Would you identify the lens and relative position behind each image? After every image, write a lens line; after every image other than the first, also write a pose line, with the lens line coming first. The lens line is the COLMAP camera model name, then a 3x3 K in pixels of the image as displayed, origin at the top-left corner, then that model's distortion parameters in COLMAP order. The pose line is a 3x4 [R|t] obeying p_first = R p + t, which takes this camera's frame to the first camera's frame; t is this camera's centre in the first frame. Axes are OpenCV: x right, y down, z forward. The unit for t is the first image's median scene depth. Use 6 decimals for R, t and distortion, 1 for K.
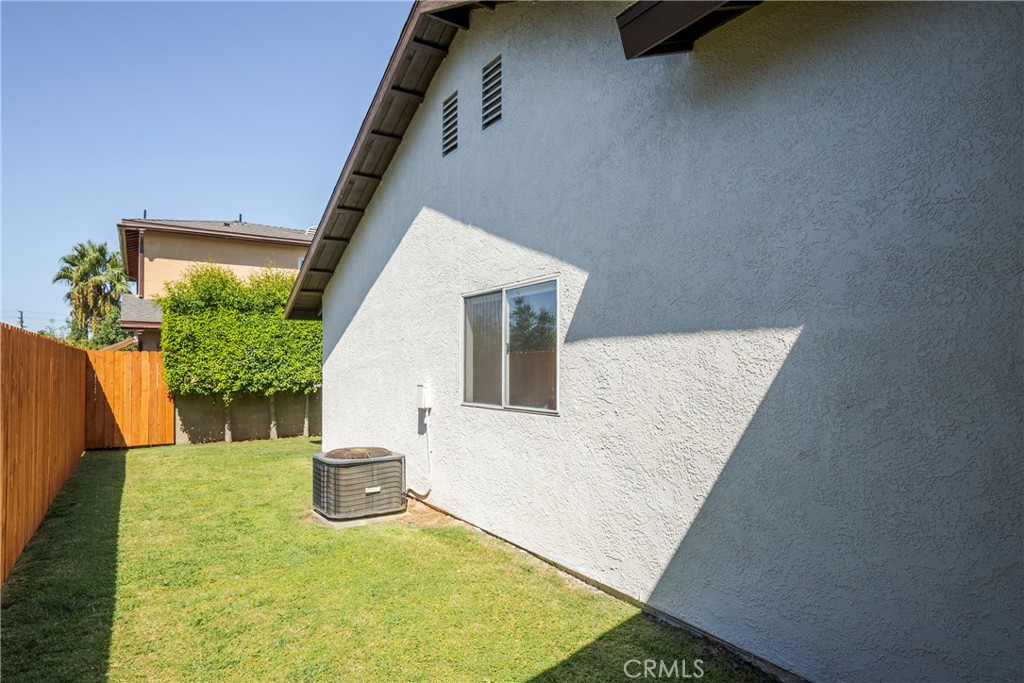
lens RADIAL K [[579.7, 0, 512.2], [0, 579.7, 341.3], [0, 0, 1]] dist [-0.026787, 0.012090]
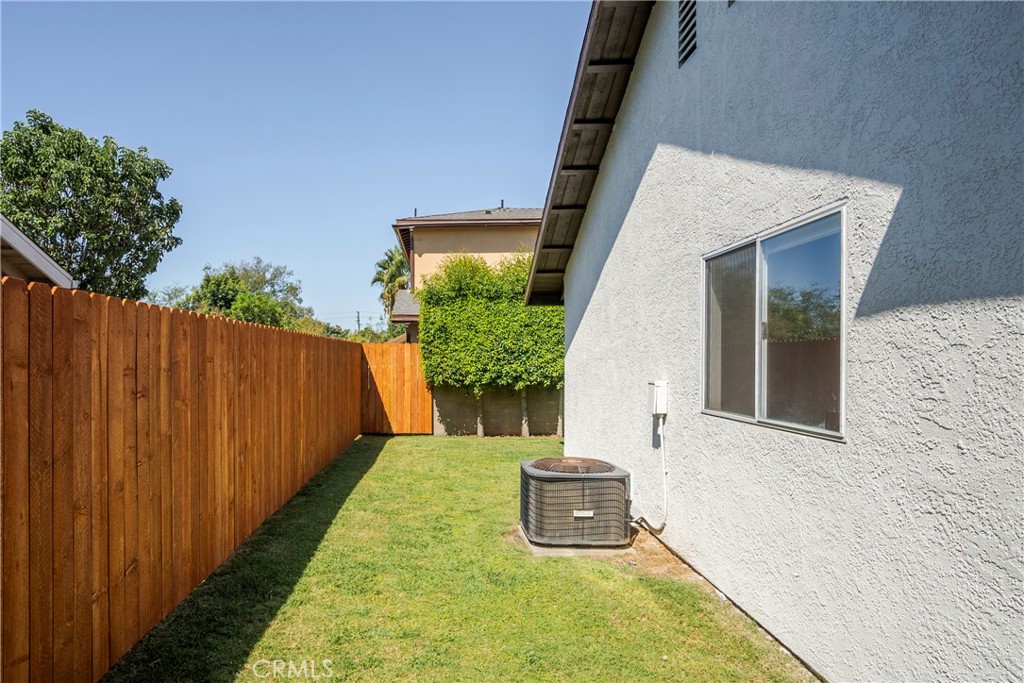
lens RADIAL K [[608.1, 0, 441.0], [0, 608.1, 351.3], [0, 0, 1]] dist [-0.028741, 0.021723]
pose [[0.799533, -0.004102, -0.600608, 0.105706], [0.022943, 0.999455, 0.023715, 0.010855], [0.600184, -0.032741, 0.799192, 0.235348]]
